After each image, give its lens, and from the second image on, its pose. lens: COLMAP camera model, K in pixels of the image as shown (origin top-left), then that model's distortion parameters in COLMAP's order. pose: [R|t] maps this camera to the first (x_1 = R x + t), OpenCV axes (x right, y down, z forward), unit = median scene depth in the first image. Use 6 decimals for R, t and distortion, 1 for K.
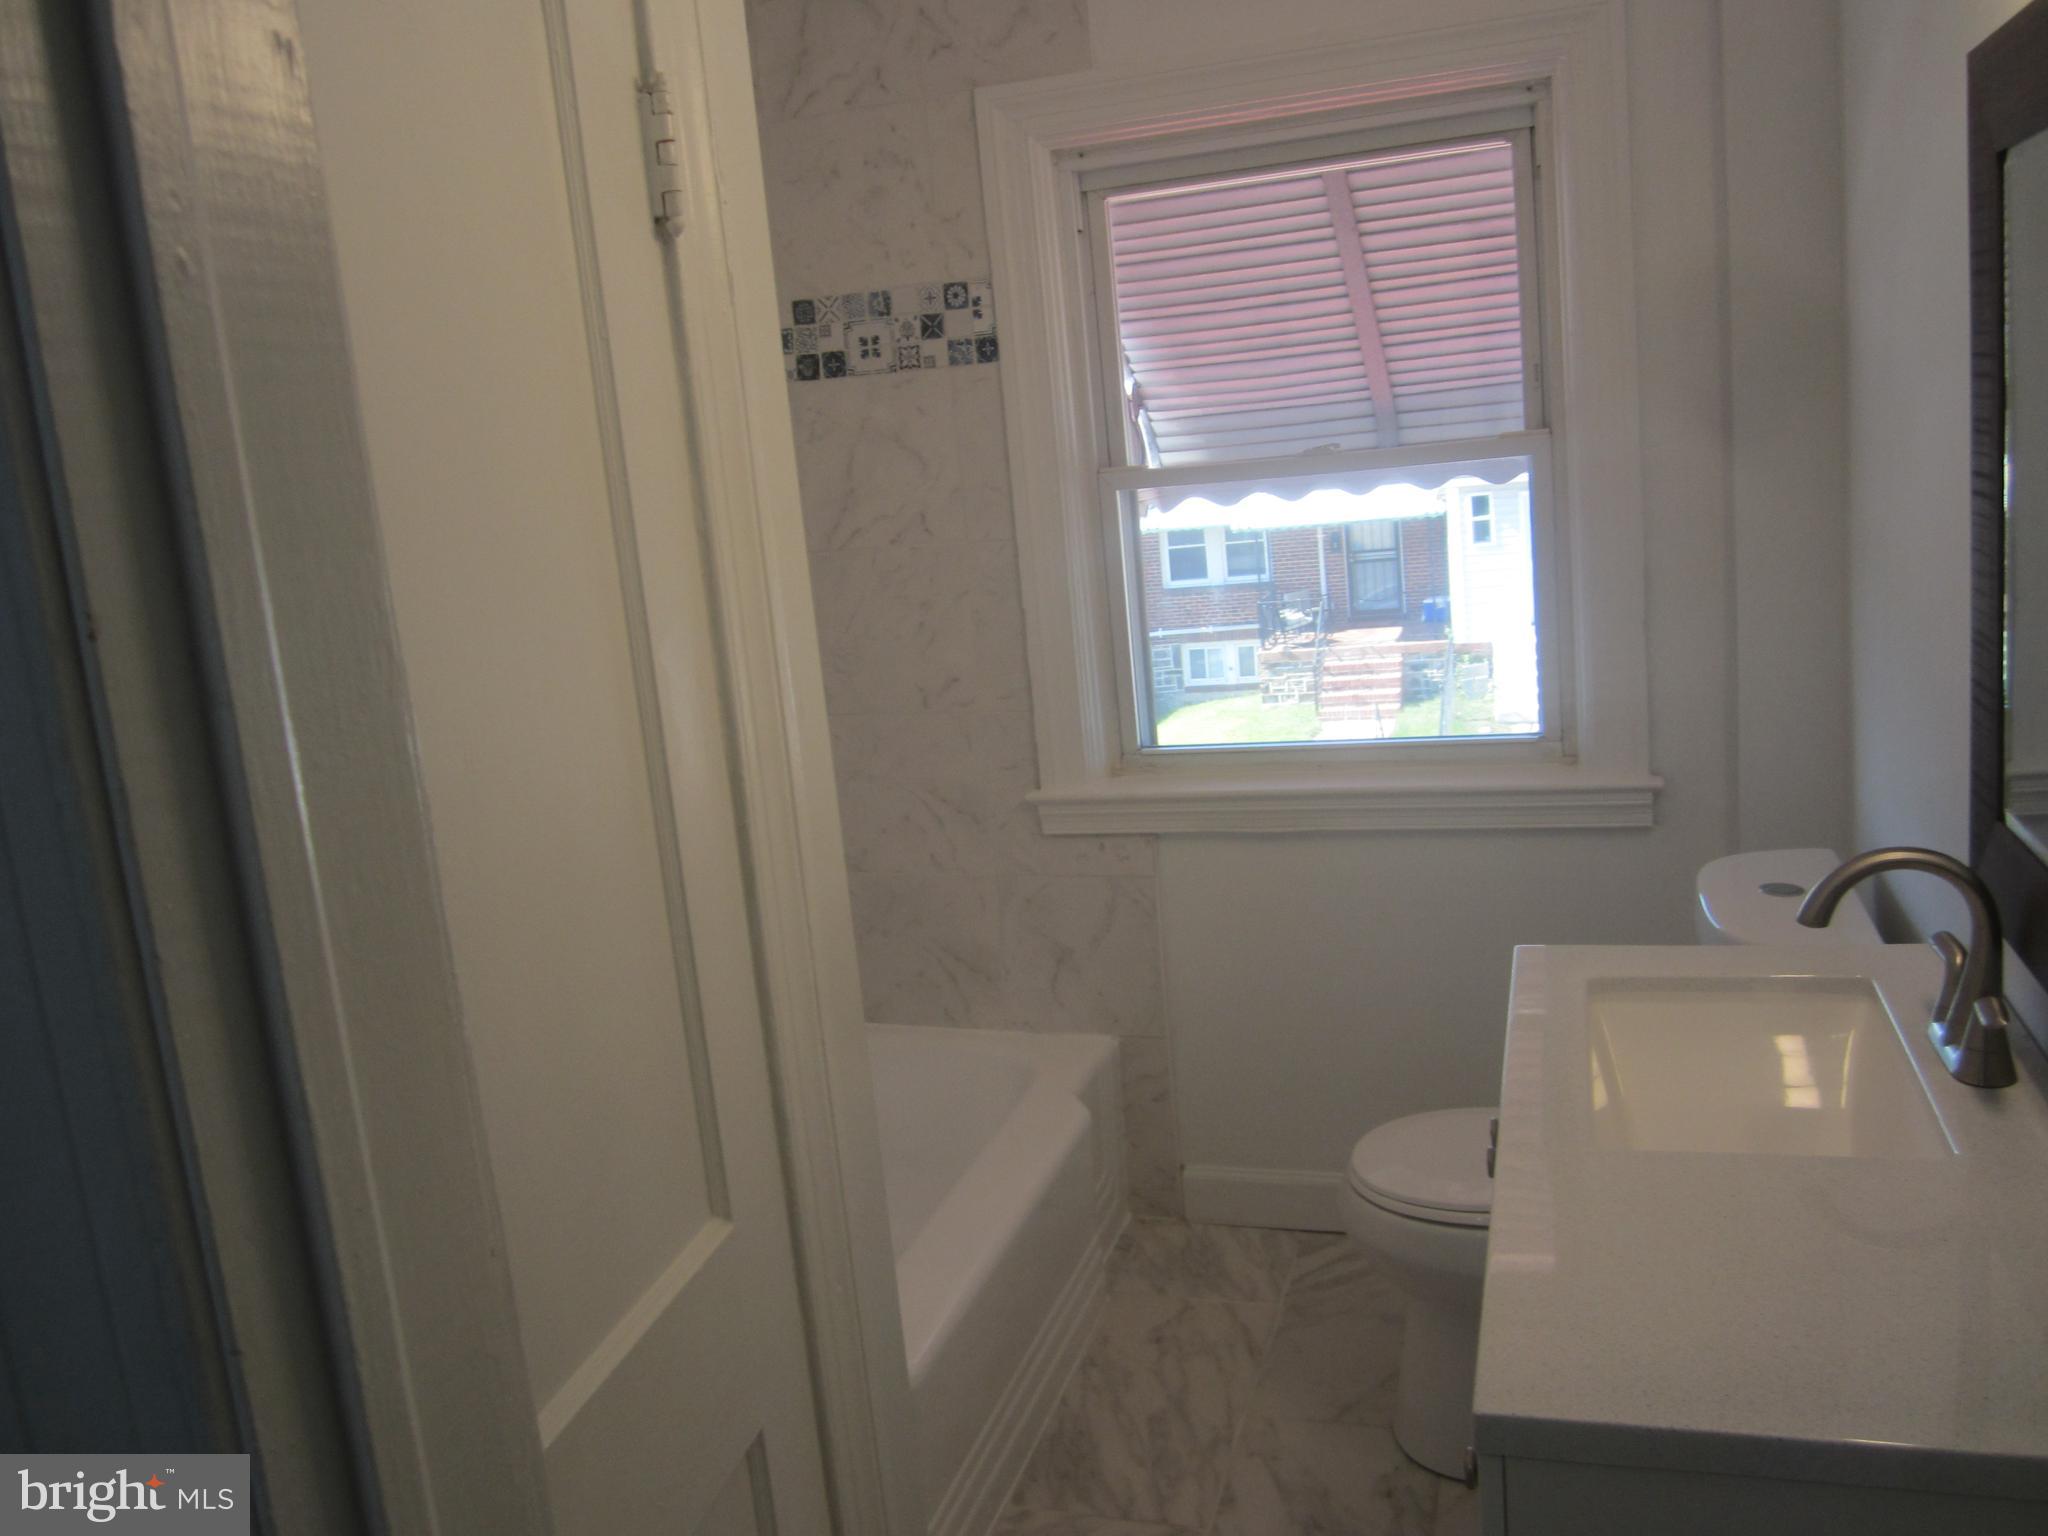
lens RADIAL K [[1679.1, 0, 995.5], [0, 1679.1, 777.4], [0, 0, 1]] dist [-0.046636, 0.009231]
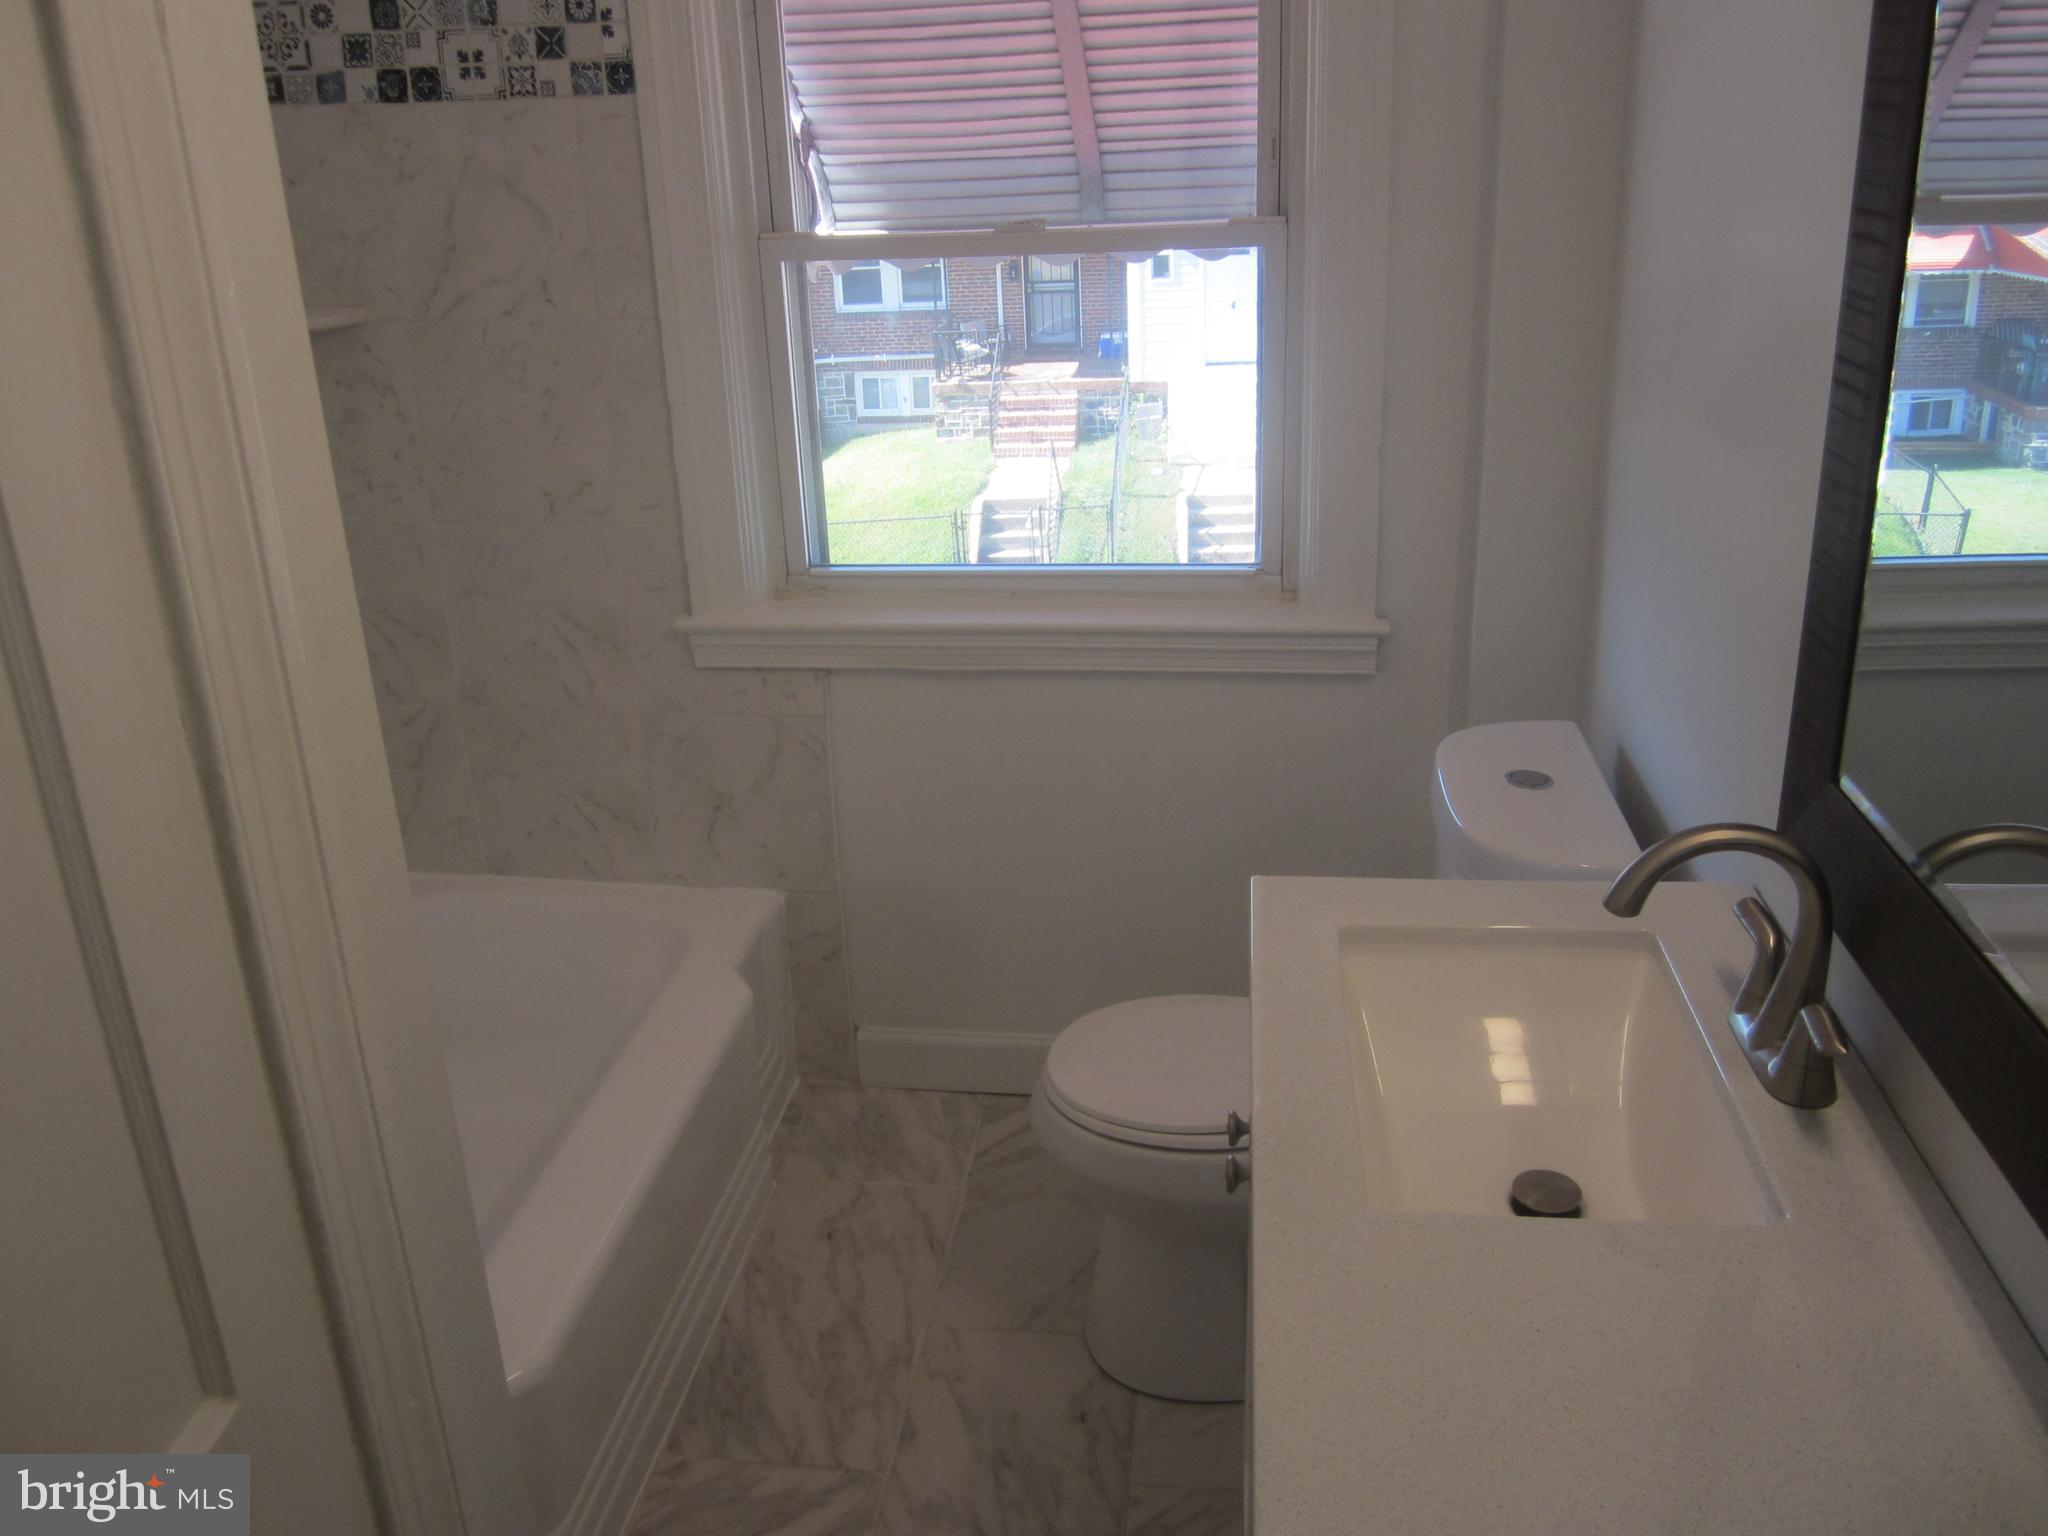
lens RADIAL K [[1679.1, 0, 1002.5], [0, 1679.1, 757.1], [0, 0, 1]] dist [-0.046636, 0.009231]
pose [[0.980300, -0.013442, 0.197055, 0.012828], [-0.016859, 0.988346, 0.151290, -0.053839], [-0.196792, -0.151632, 0.968649, 0.132024]]
